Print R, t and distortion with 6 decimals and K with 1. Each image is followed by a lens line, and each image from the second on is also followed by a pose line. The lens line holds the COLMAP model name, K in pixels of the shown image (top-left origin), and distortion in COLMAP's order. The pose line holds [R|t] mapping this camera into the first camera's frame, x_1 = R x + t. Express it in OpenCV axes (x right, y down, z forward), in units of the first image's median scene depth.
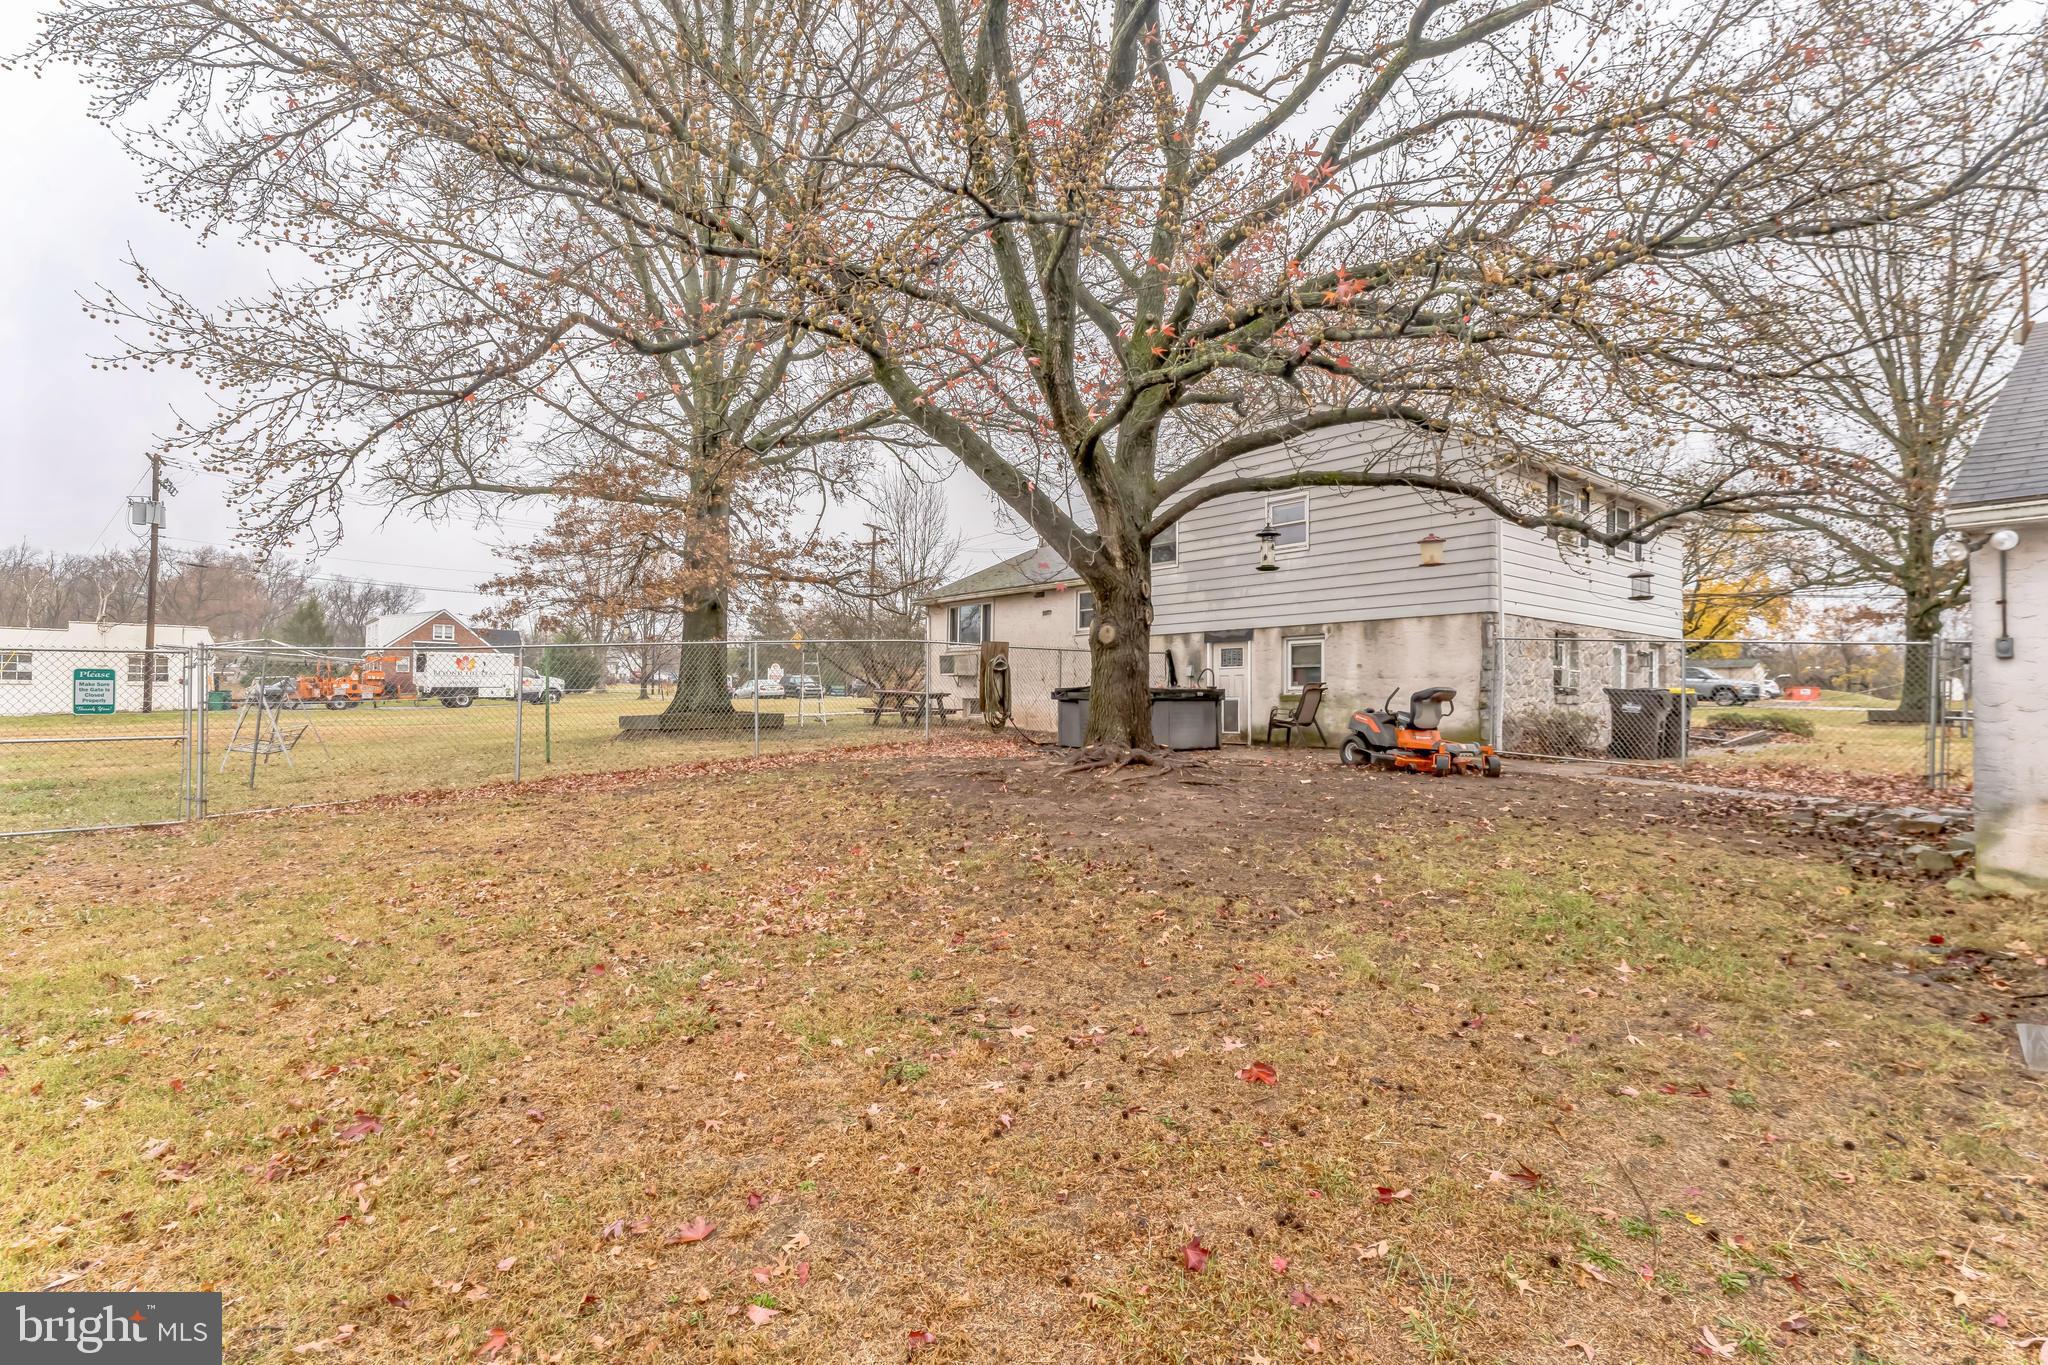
lens RADIAL K [[982.7, 0, 1013.8], [0, 982.7, 691.0], [0, 0, 1]] dist [0.004349, 0.000315]
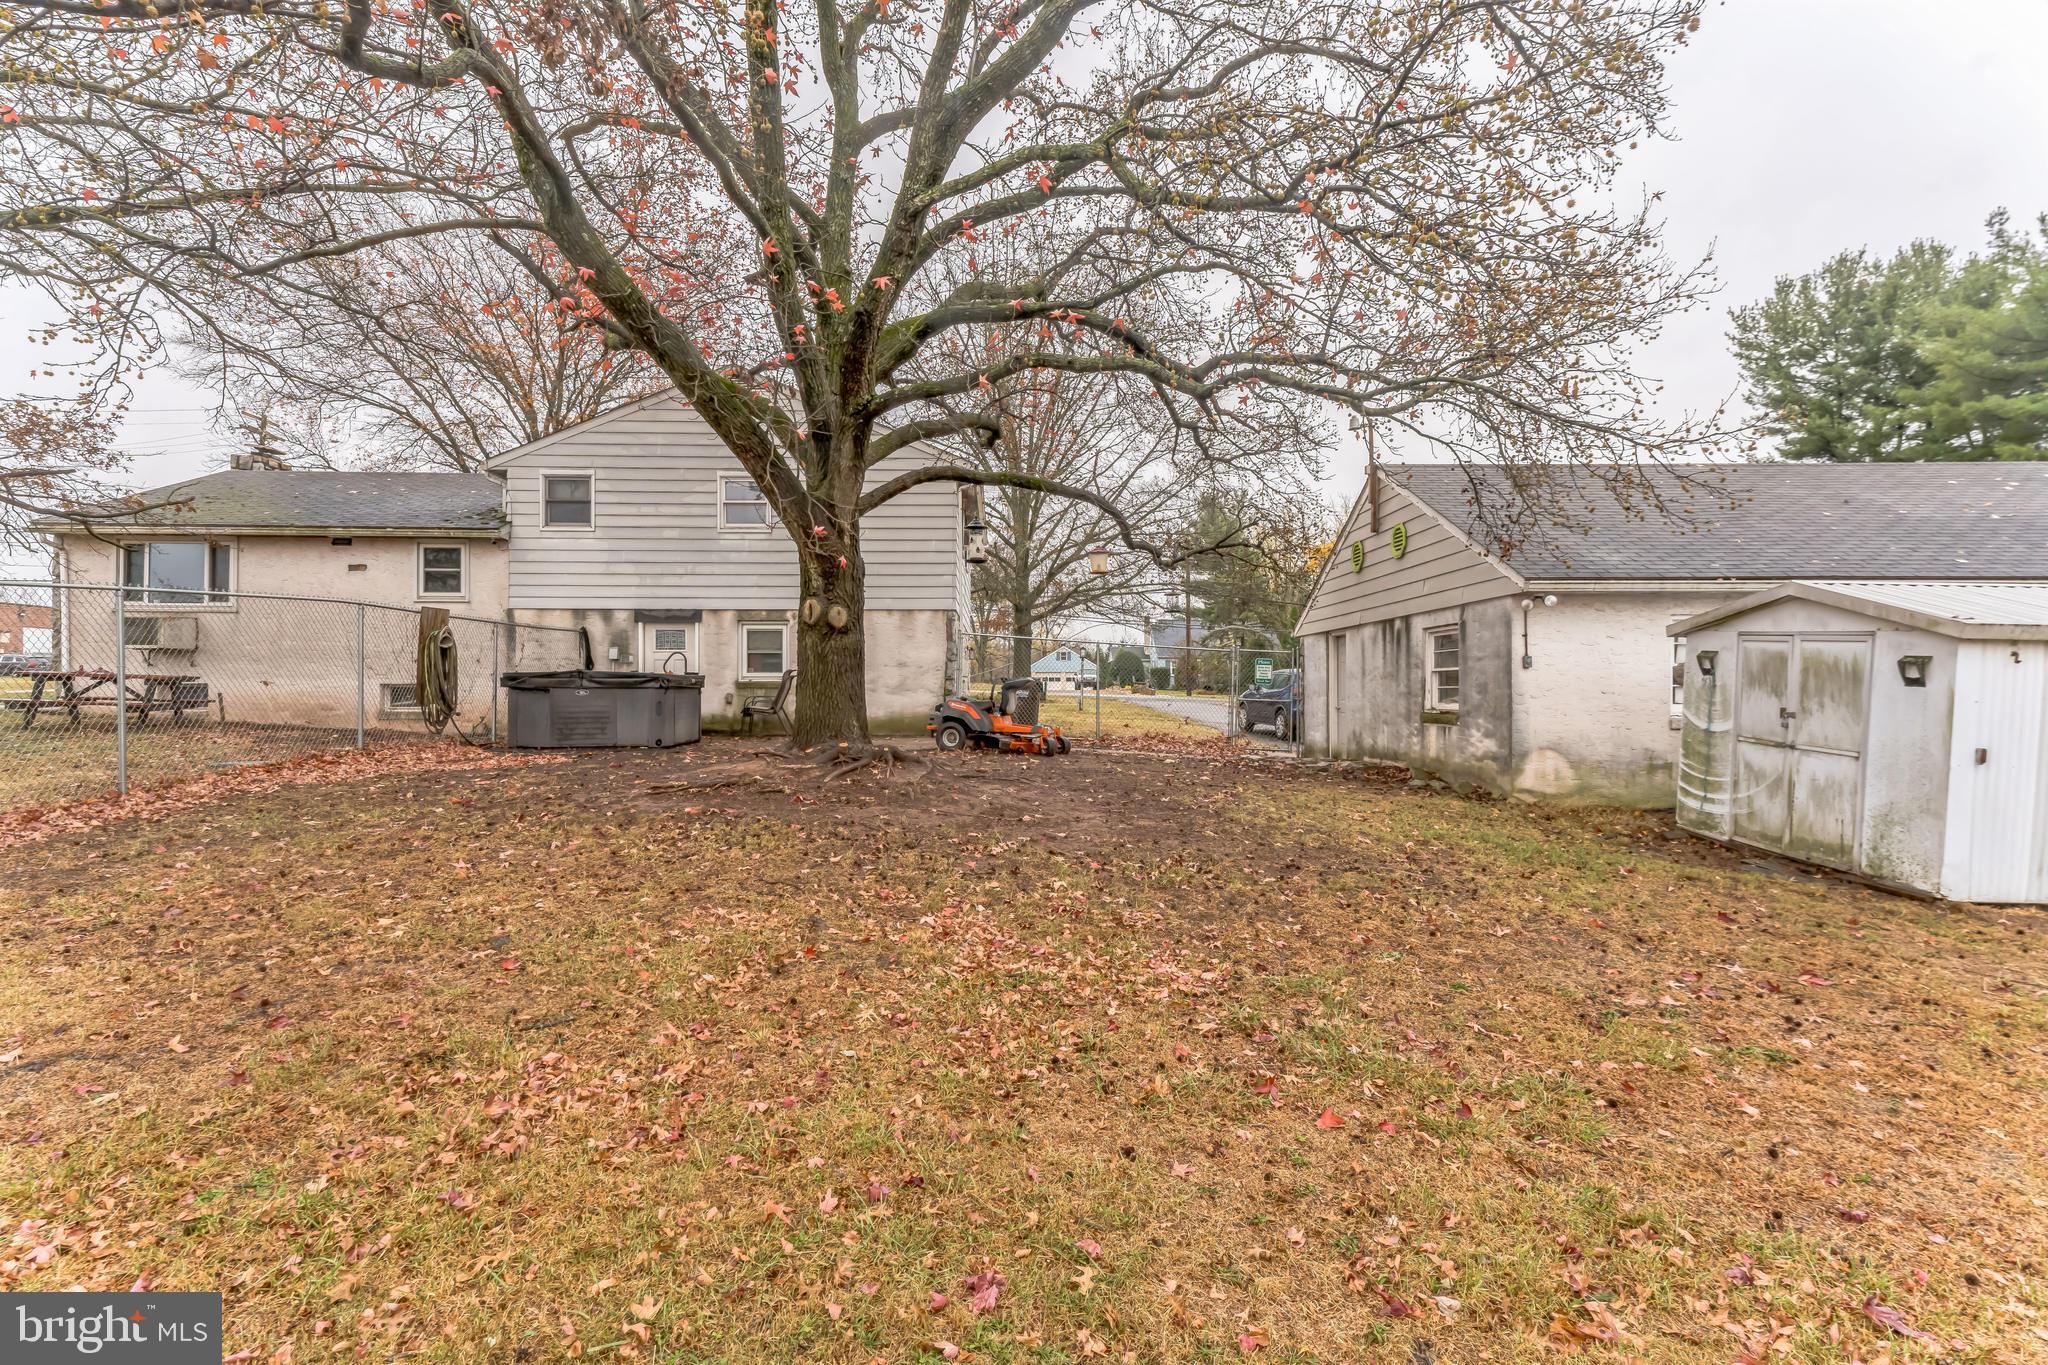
lens RADIAL K [[982.7, 0, 1013.8], [0, 982.7, 691.0], [0, 0, 1]] dist [0.004349, 0.000315]
pose [[0.629396, -0.004348, 0.777072, -0.287225], [-0.008972, 0.999877, 0.012861, -0.001829], [-0.777033, -0.015067, 0.629280, 0.192756]]
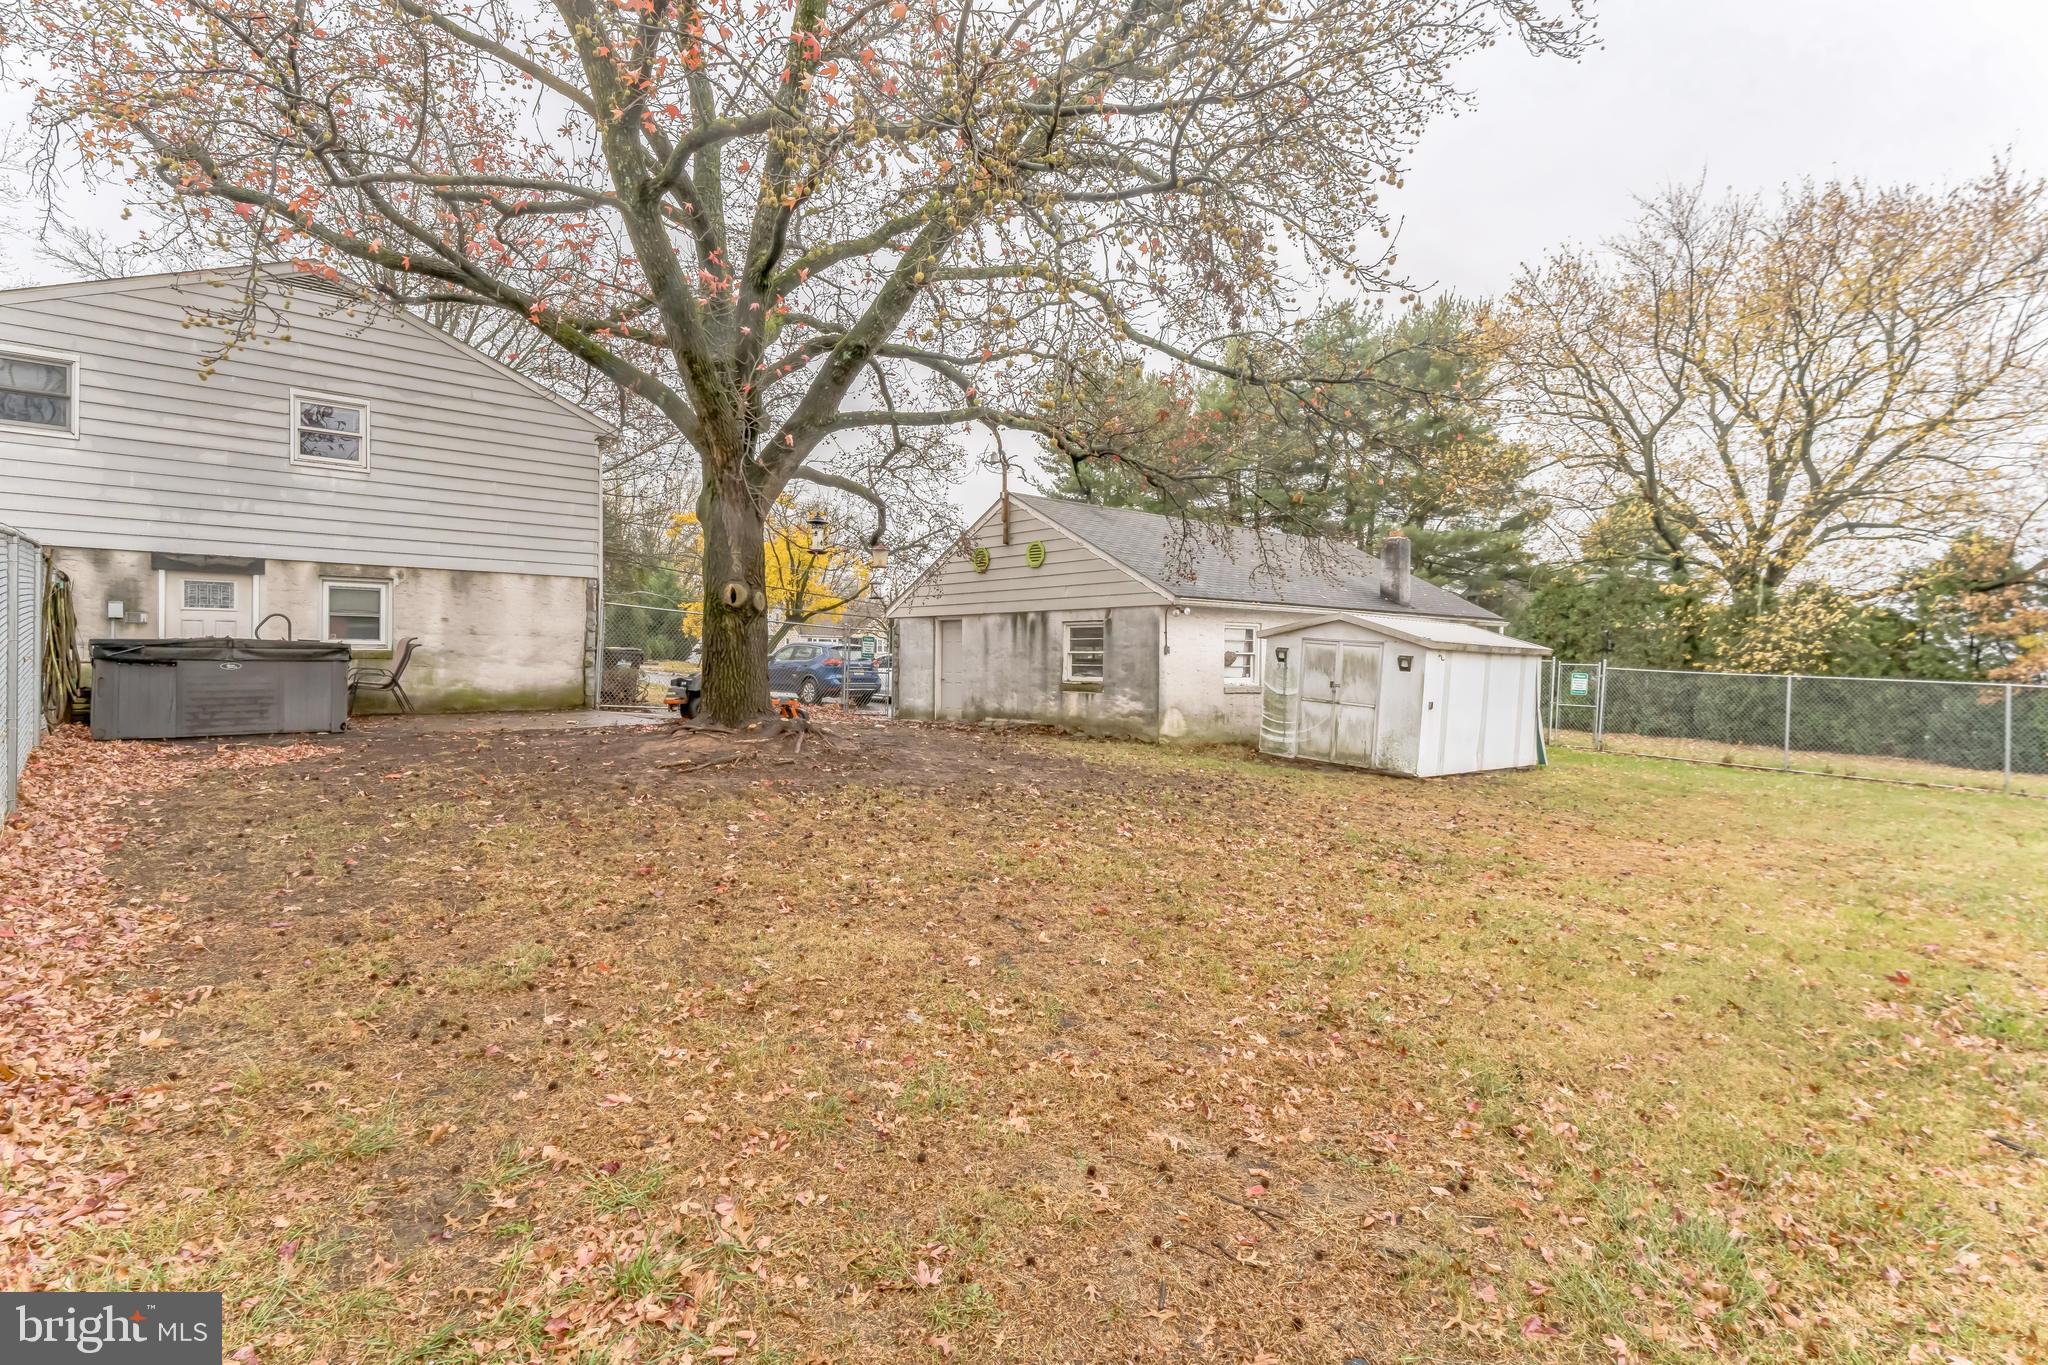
lens RADIAL K [[982.7, 0, 1013.8], [0, 982.7, 691.0], [0, 0, 1]] dist [0.004349, 0.000315]
pose [[-0.025688, -0.037006, 0.998985, -0.500783], [-0.025070, 0.999024, 0.036363, -0.006196], [-0.999356, -0.024110, -0.026591, 0.462464]]
